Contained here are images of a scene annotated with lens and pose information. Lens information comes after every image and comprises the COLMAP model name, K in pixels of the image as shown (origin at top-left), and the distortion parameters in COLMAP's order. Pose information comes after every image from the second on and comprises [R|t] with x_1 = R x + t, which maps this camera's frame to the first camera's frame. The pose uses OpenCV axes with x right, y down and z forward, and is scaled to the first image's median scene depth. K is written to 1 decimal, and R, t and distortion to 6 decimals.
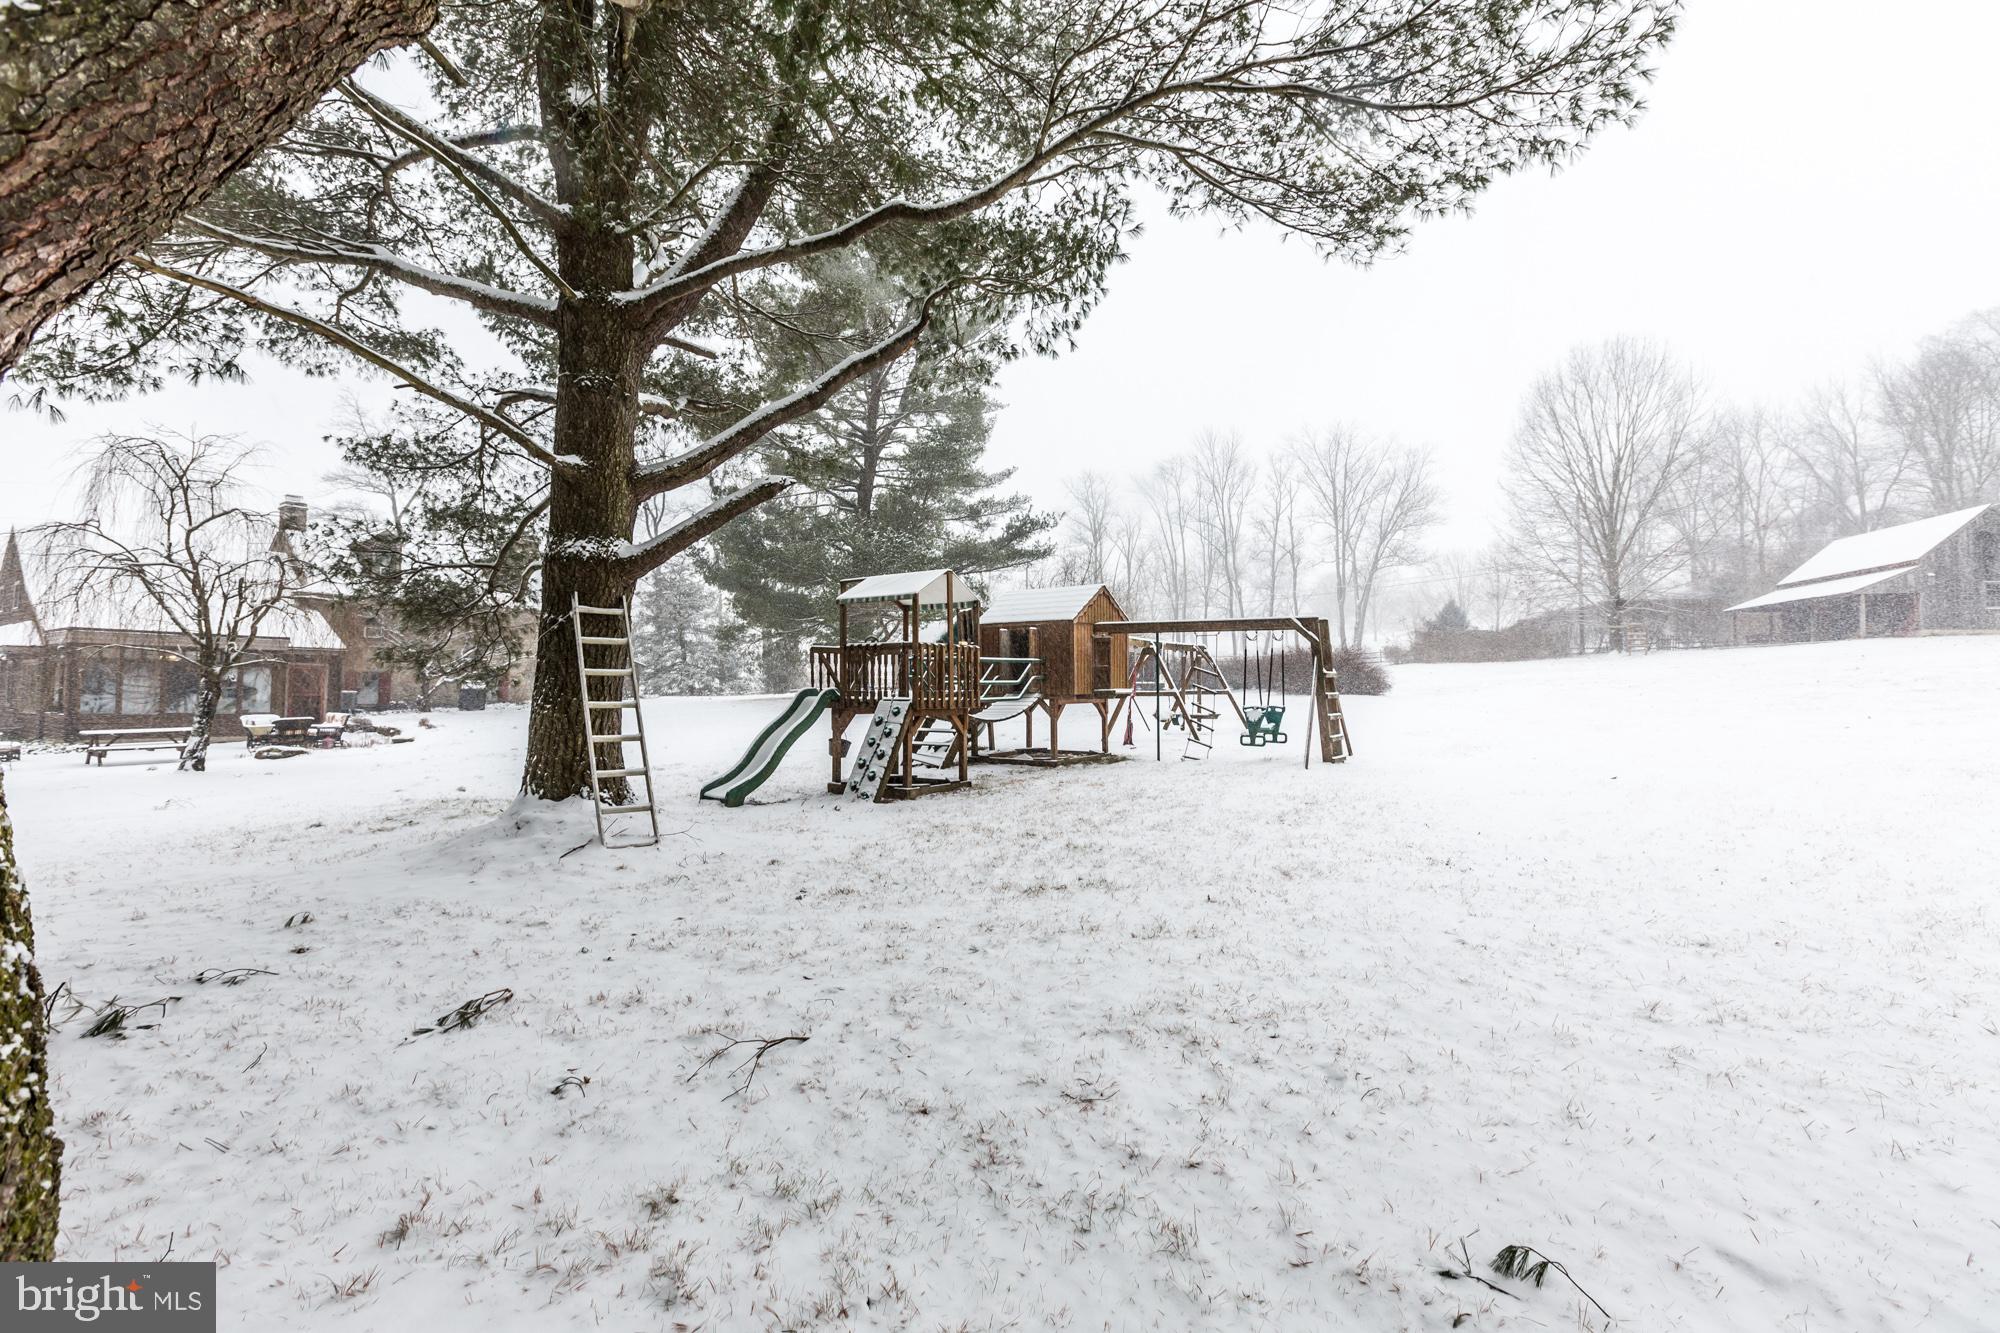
lens RADIAL K [[895.7, 0, 1000.0], [0, 895.7, 666.5], [0, 0, 1]] dist [0.003547, -0.001126]
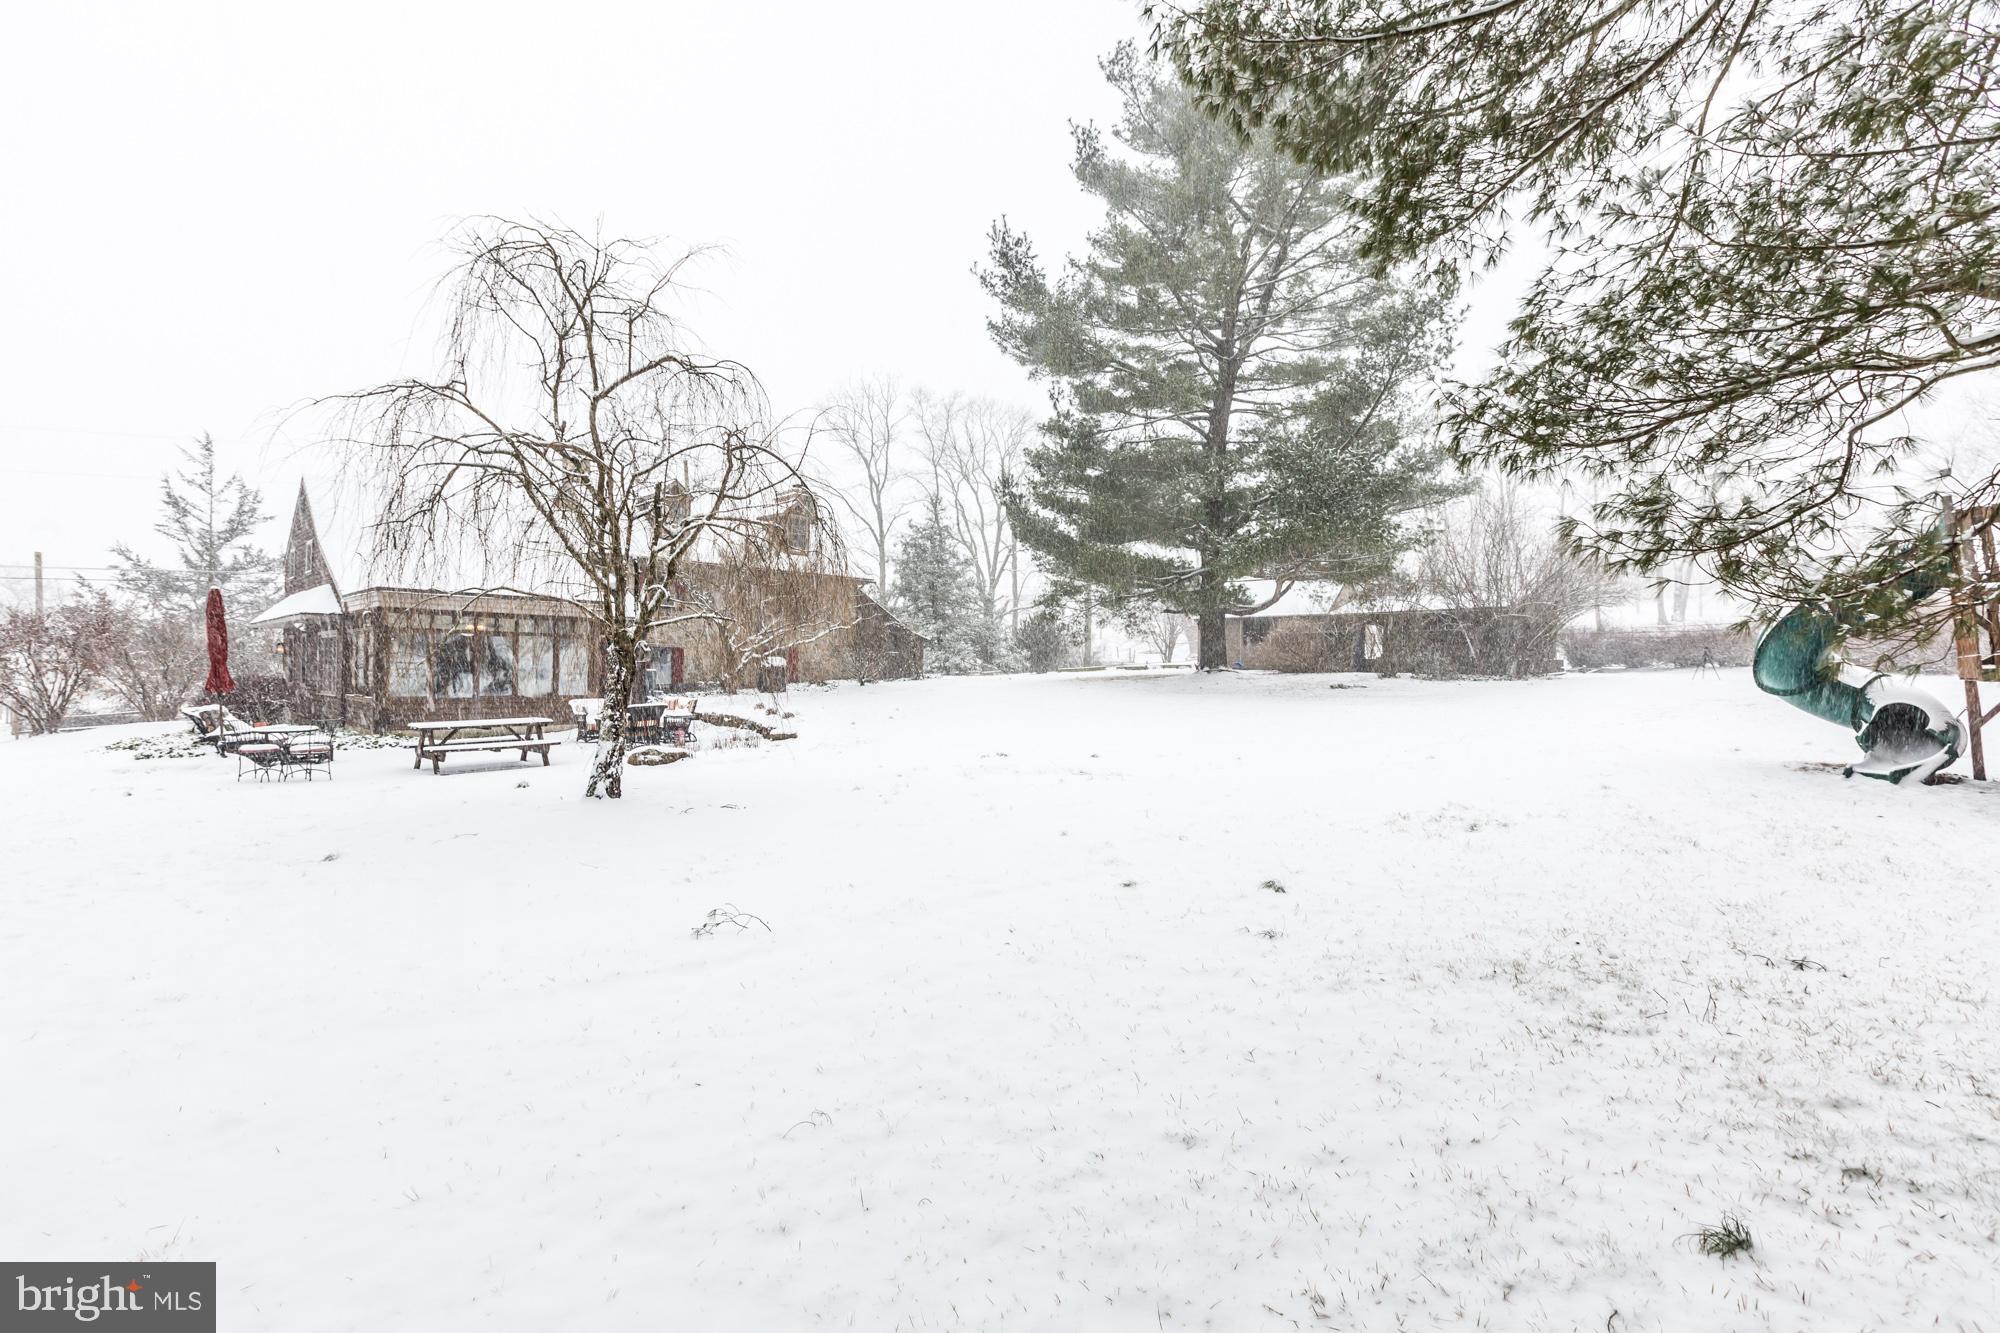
lens RADIAL K [[895.7, 0, 1000.0], [0, 895.7, 666.5], [0, 0, 1]] dist [0.003547, -0.001126]
pose [[0.987901, -0.000663, -0.155085, -0.453596], [0.004181, 0.999741, 0.022357, 0.012848], [0.155030, -0.022735, 0.987648, 0.372341]]
